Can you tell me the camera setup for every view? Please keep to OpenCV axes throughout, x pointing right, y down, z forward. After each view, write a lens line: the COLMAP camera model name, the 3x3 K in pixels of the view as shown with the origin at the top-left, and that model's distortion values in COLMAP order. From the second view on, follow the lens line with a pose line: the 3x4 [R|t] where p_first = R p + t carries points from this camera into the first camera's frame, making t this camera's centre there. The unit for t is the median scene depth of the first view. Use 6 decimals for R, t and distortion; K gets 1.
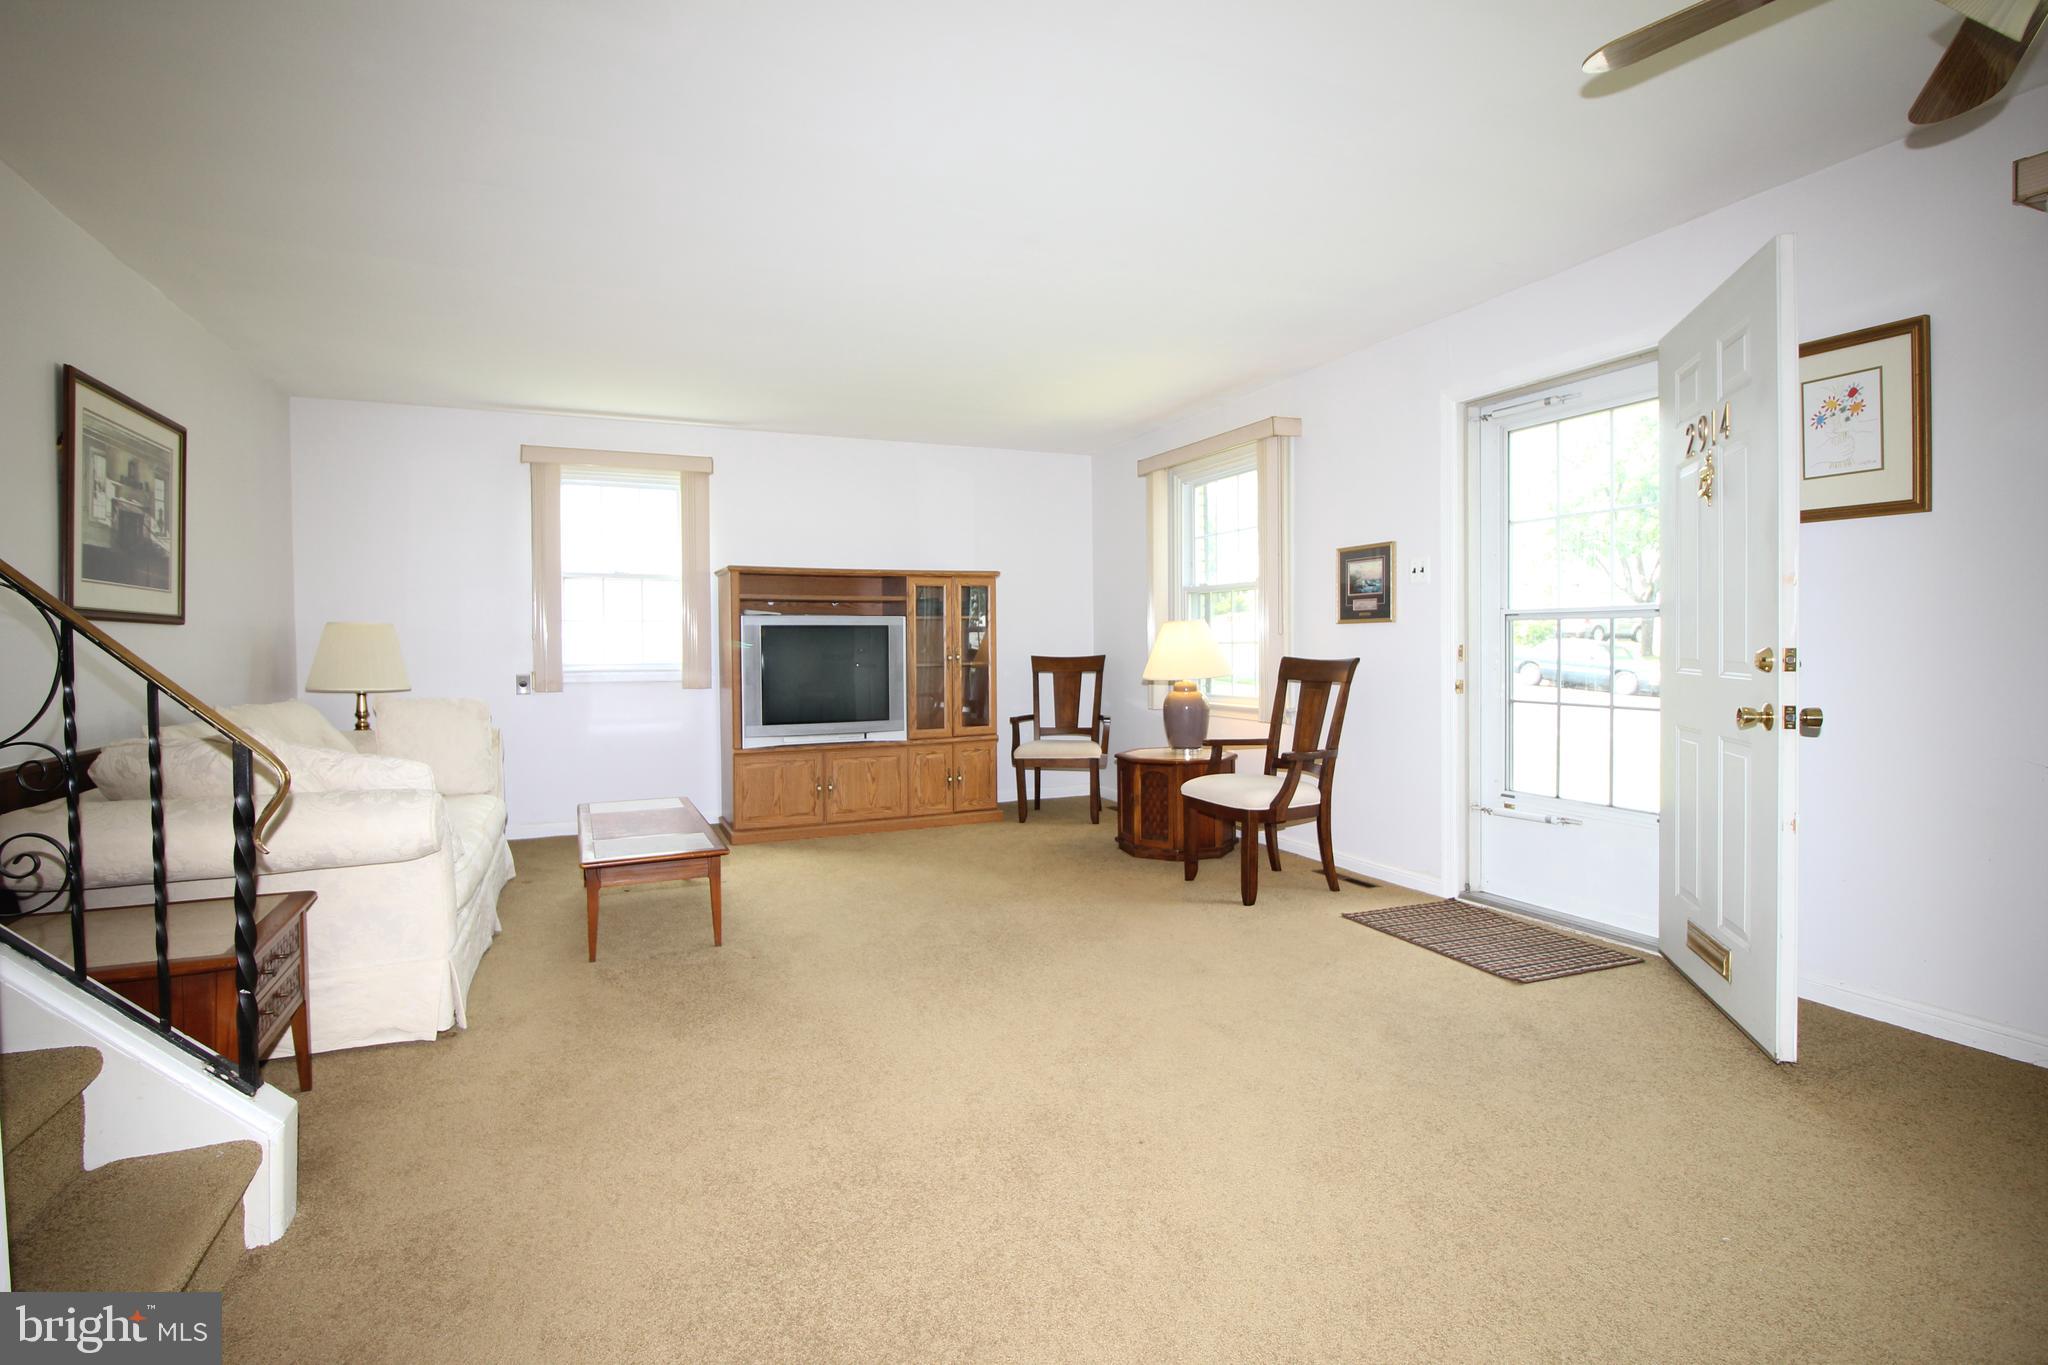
lens RADIAL K [[975.4, 0, 1011.6], [0, 975.4, 659.4], [0, 0, 1]] dist [0.001221, -0.012897]
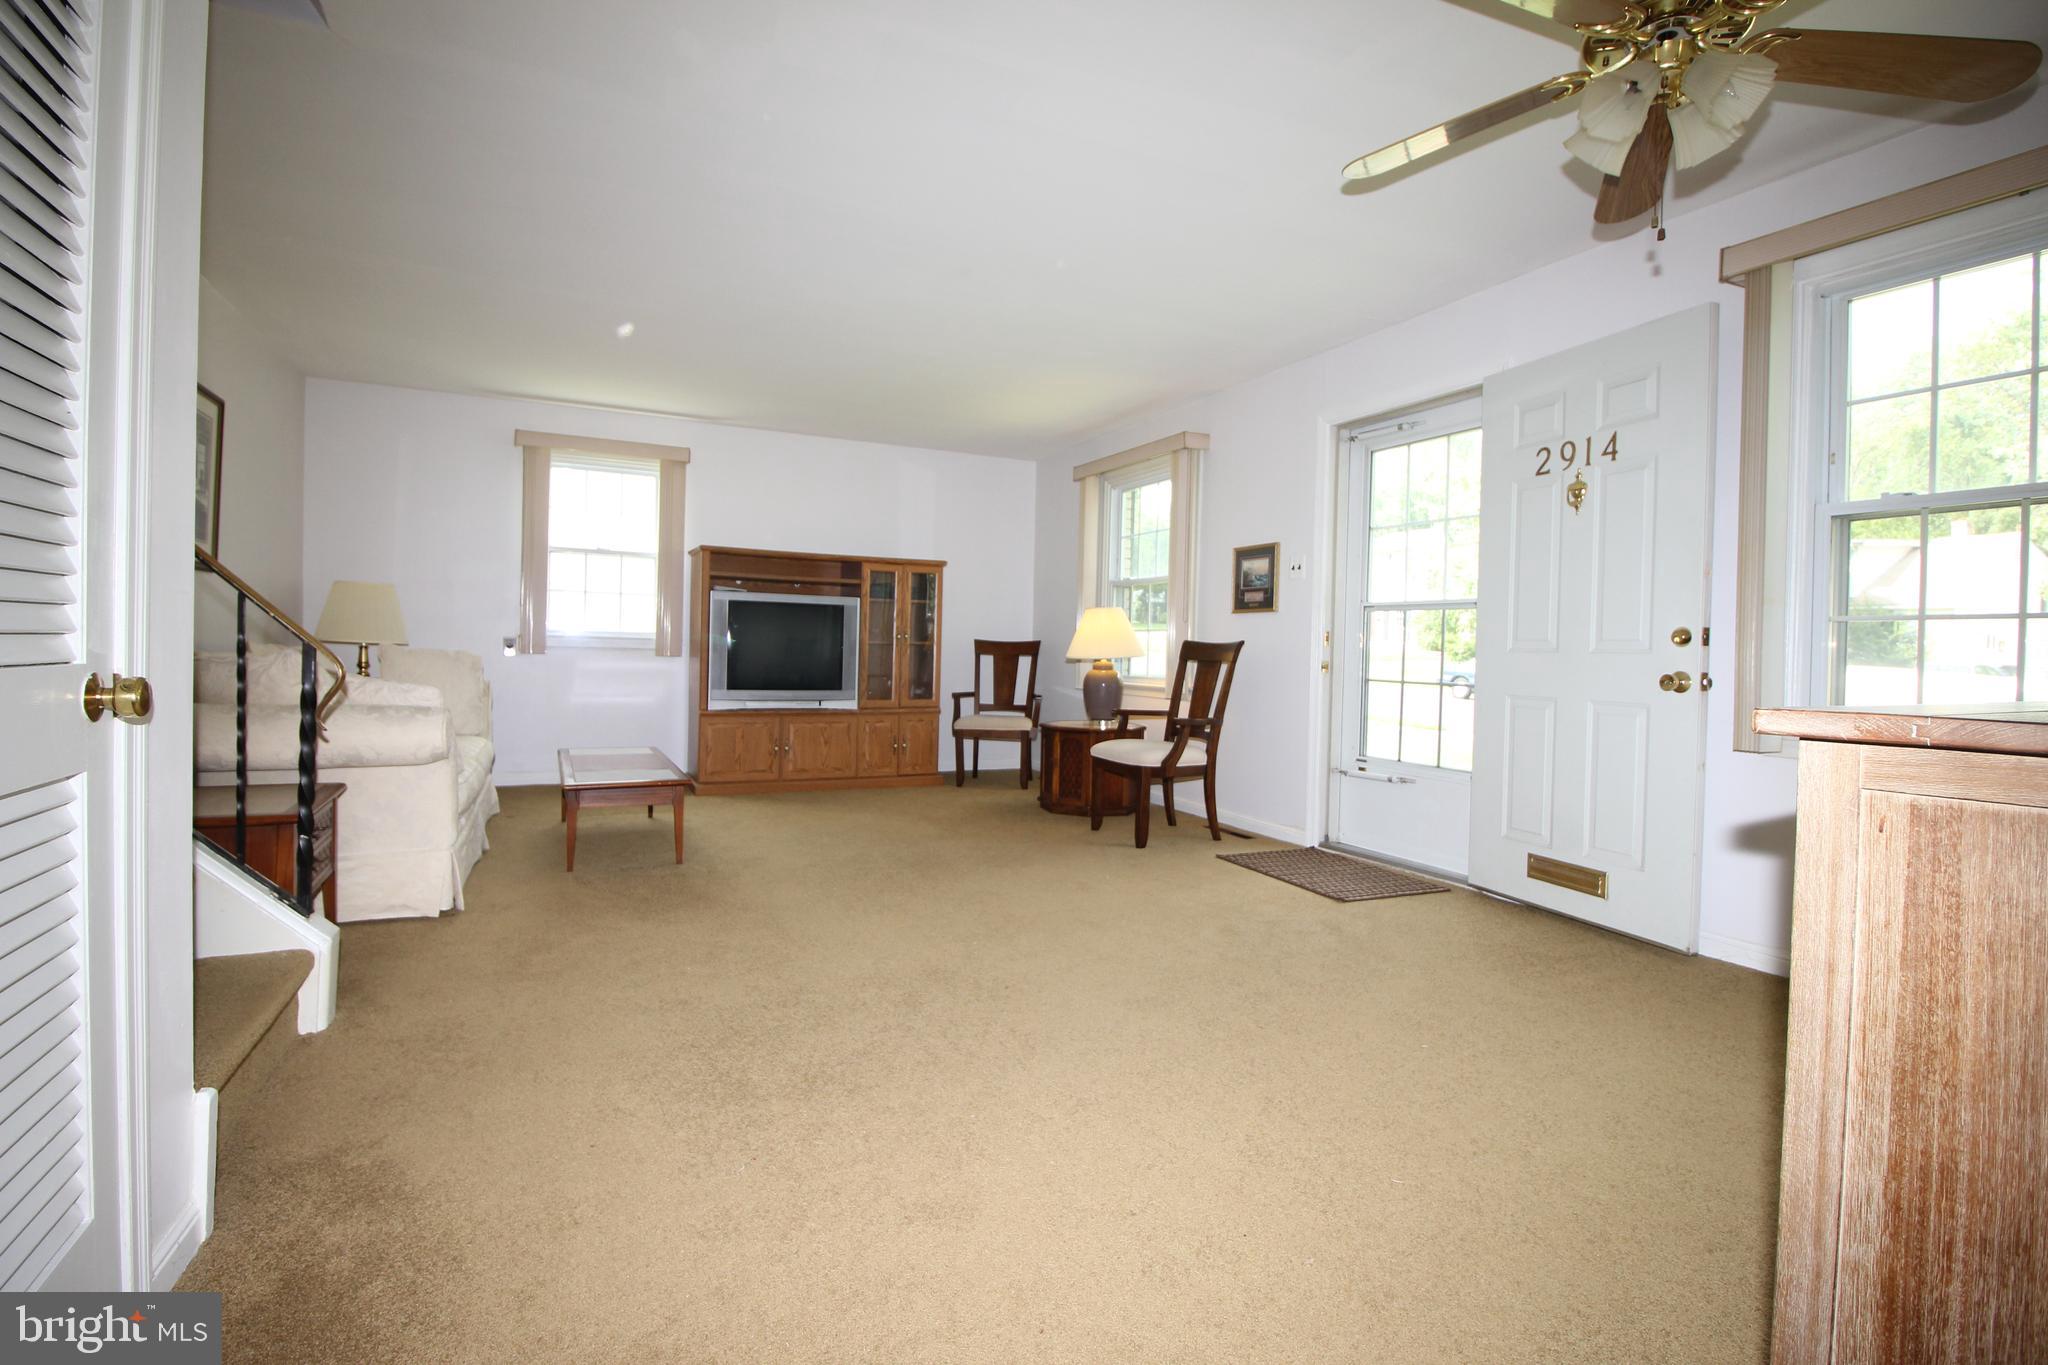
lens RADIAL K [[948.4, 0, 1012.5], [0, 948.4, 663.1], [0, 0, 1]] dist [-0.000805, -0.012174]
pose [[0.998830, 0.033708, 0.034679, 0.038312], [-0.033694, 0.999432, -0.000993, 0.032556], [-0.034693, -0.000177, 0.999398, -0.112978]]
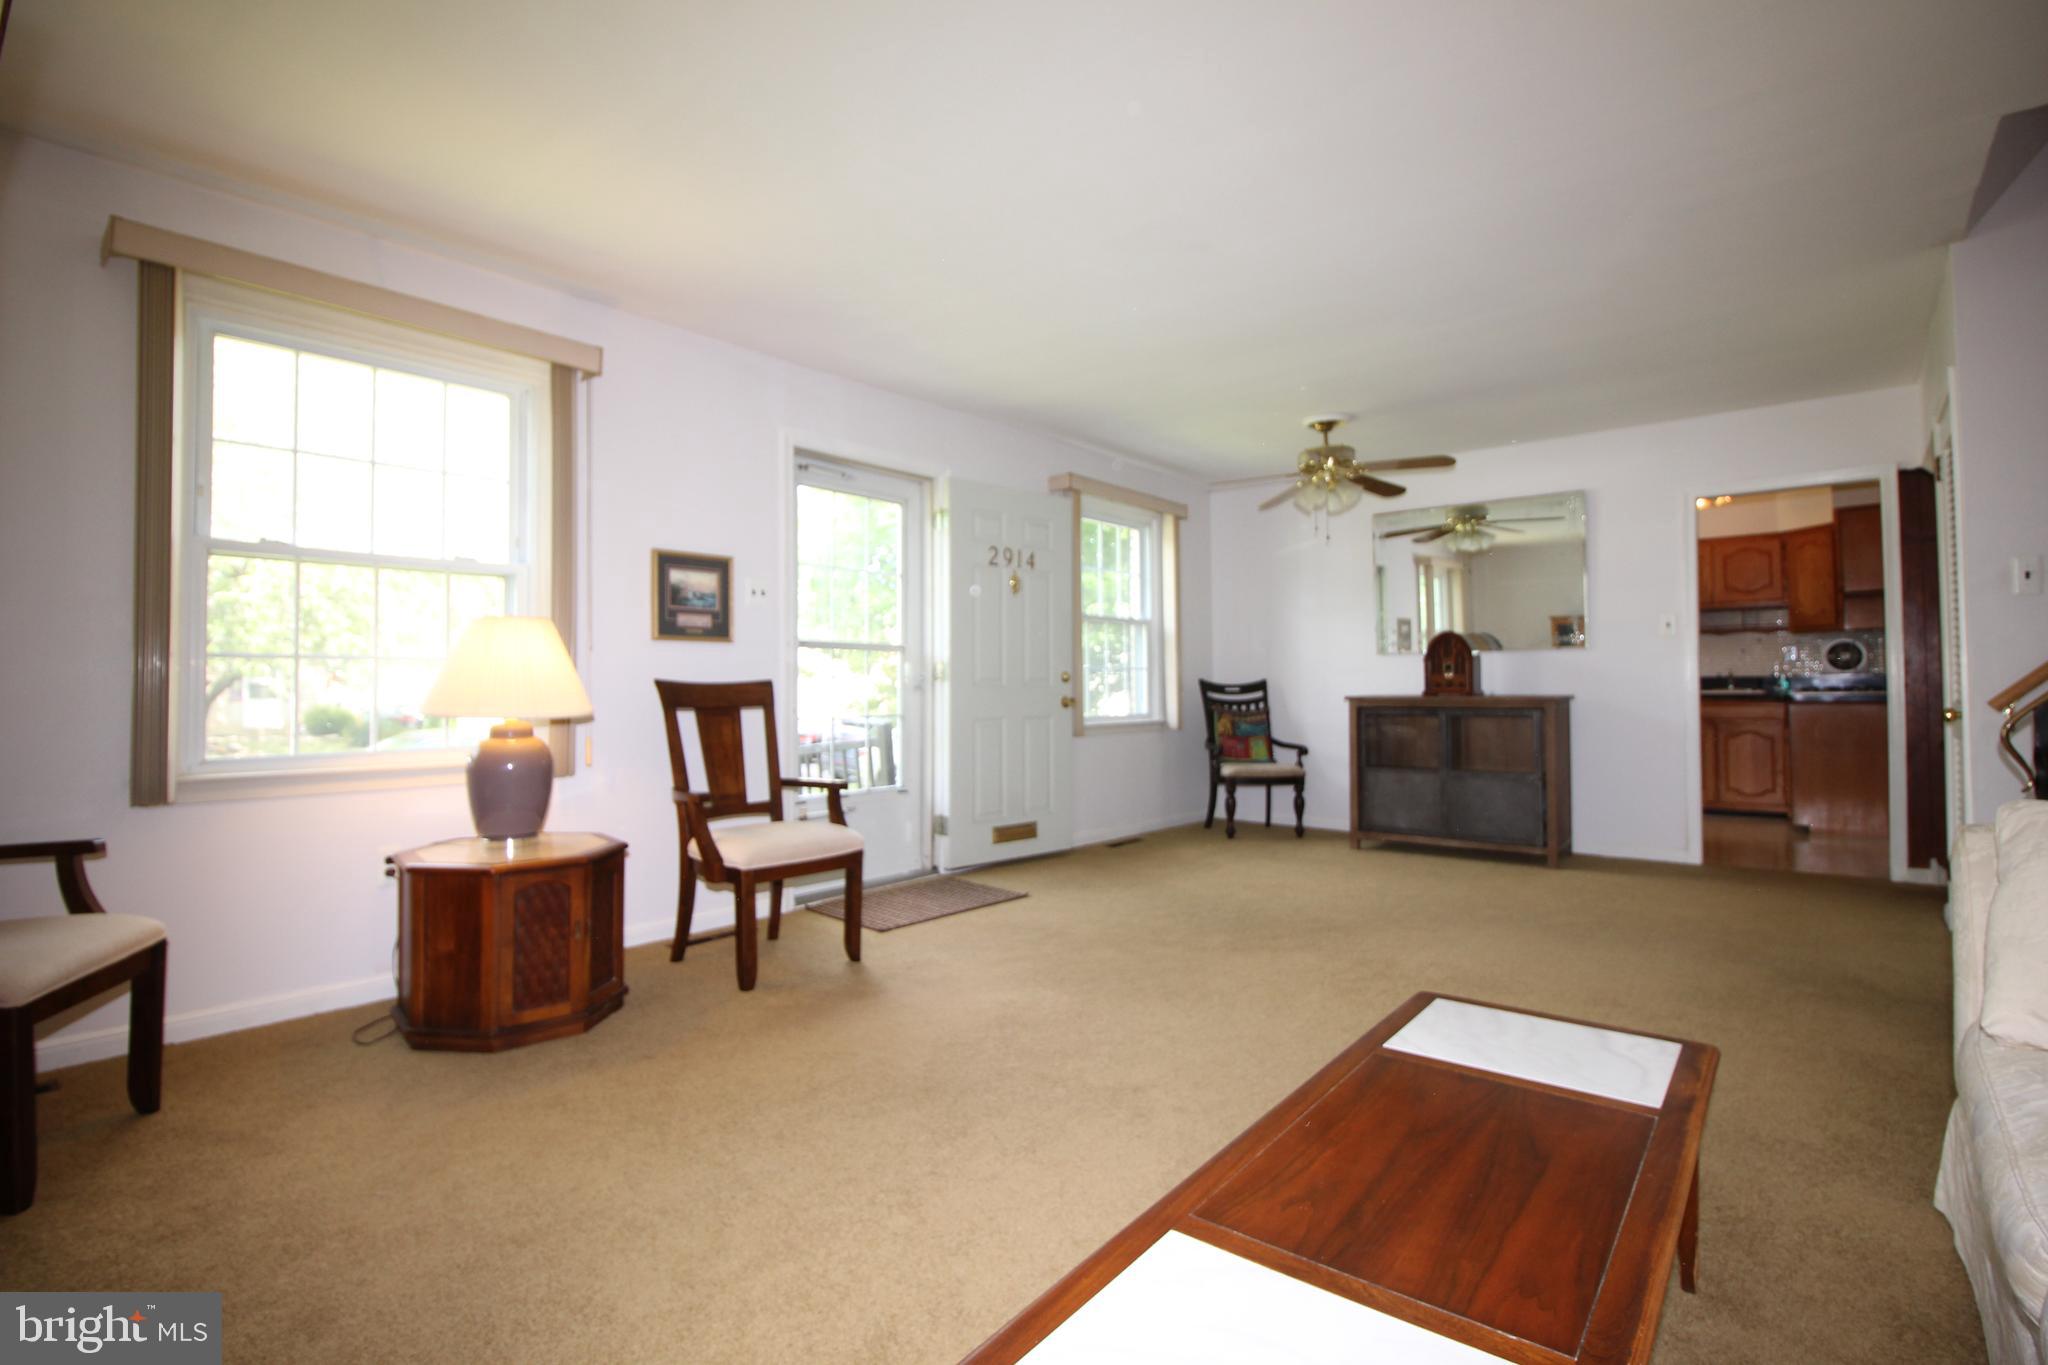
lens RADIAL K [[946.4, 0, 1014.9], [0, 946.4, 667.1], [0, 0, 1]] dist [0.001242, -0.013547]
pose [[-0.433390, 0.032395, 0.900624, -0.516662], [0.023979, 0.999414, -0.024409, 0.013039], [-0.900887, 0.011018, -0.433913, 1.085488]]
